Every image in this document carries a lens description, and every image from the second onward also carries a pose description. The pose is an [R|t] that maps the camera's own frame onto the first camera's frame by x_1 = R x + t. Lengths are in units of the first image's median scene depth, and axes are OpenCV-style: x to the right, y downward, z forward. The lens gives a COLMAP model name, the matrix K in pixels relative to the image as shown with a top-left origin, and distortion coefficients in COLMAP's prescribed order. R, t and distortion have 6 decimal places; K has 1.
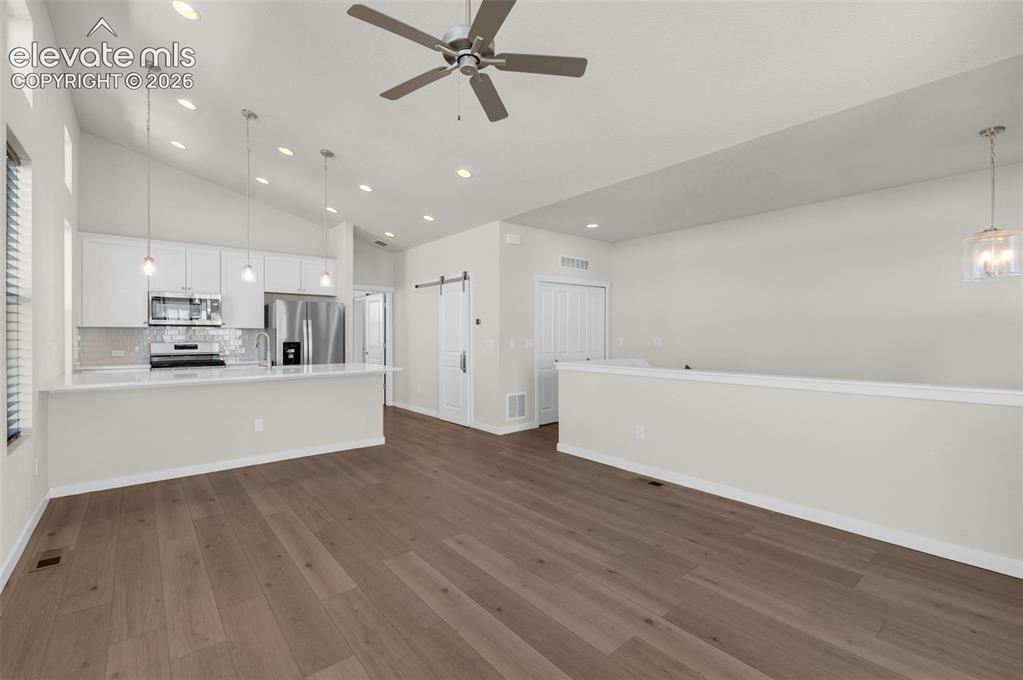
lens RADIAL K [[447.3, 0, 509.7], [0, 447.3, 329.5], [0, 0, 1]] dist [0.008107, -0.000711]
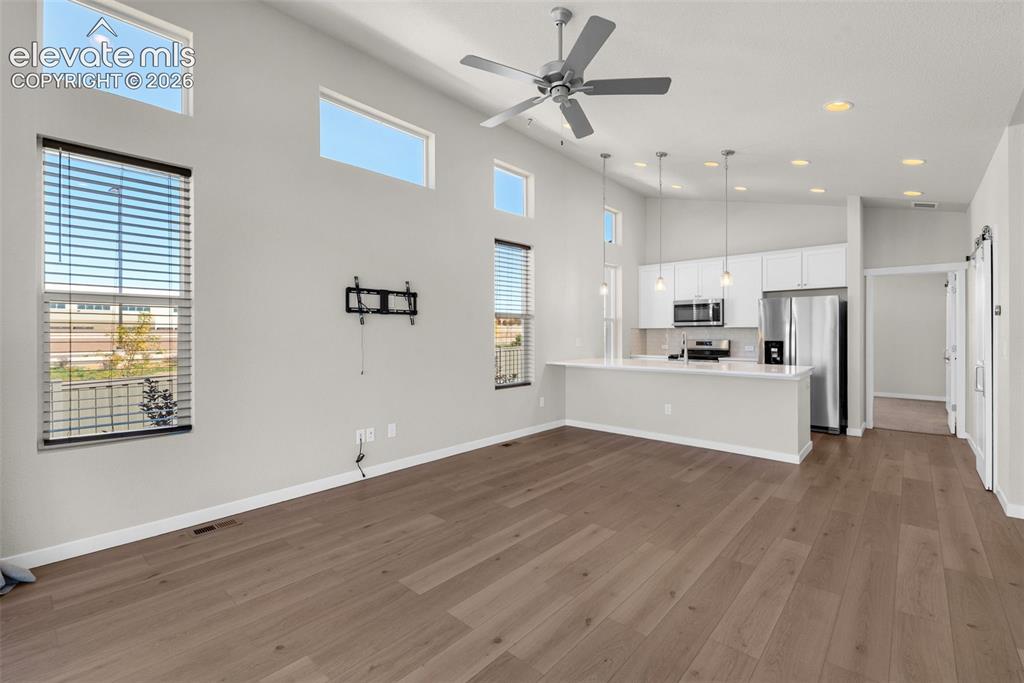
lens RADIAL K [[442.7, 0, 499.7], [0, 442.7, 339.9], [0, 0, 1]] dist [-0.003105, -0.000422]
pose [[0.130836, 0.013993, -0.991305, 0.722674], [0.014366, 0.999769, 0.016009, 0.003310], [0.991300, -0.016335, 0.130605, 0.529937]]
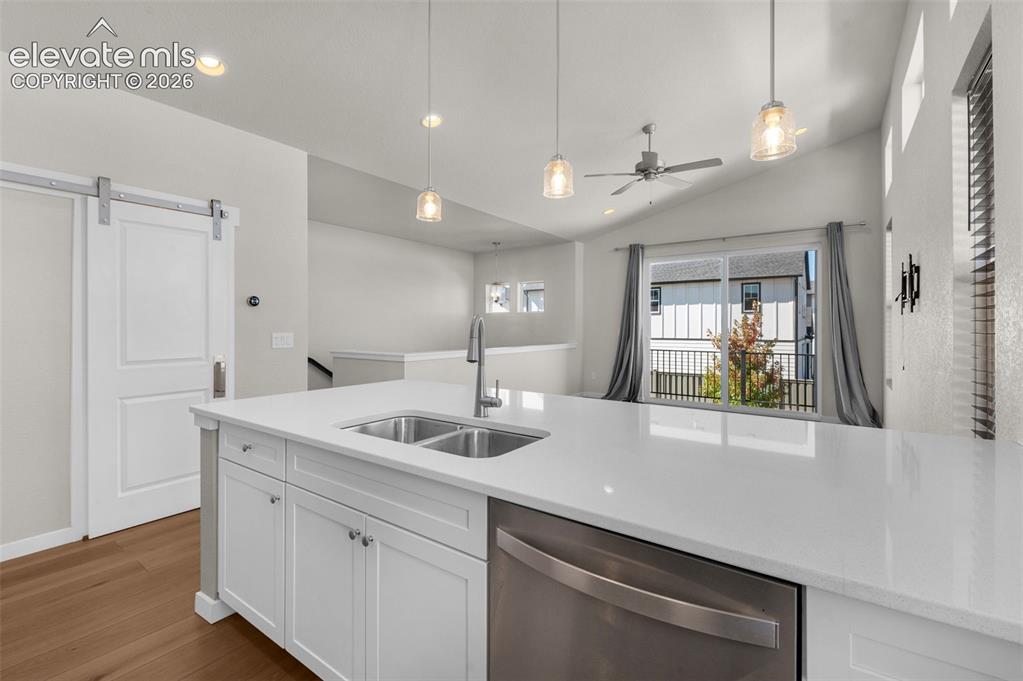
lens RADIAL K [[445.4, 0, 507.8], [0, 445.4, 324.7], [0, 0, 1]] dist [0.011132, 0.000002]
pose [[-0.246838, 0.004428, 0.969047, -1.262094], [-0.013706, 0.999874, -0.008060, 0.022728], [-0.968960, -0.015271, -0.246746, 1.493490]]
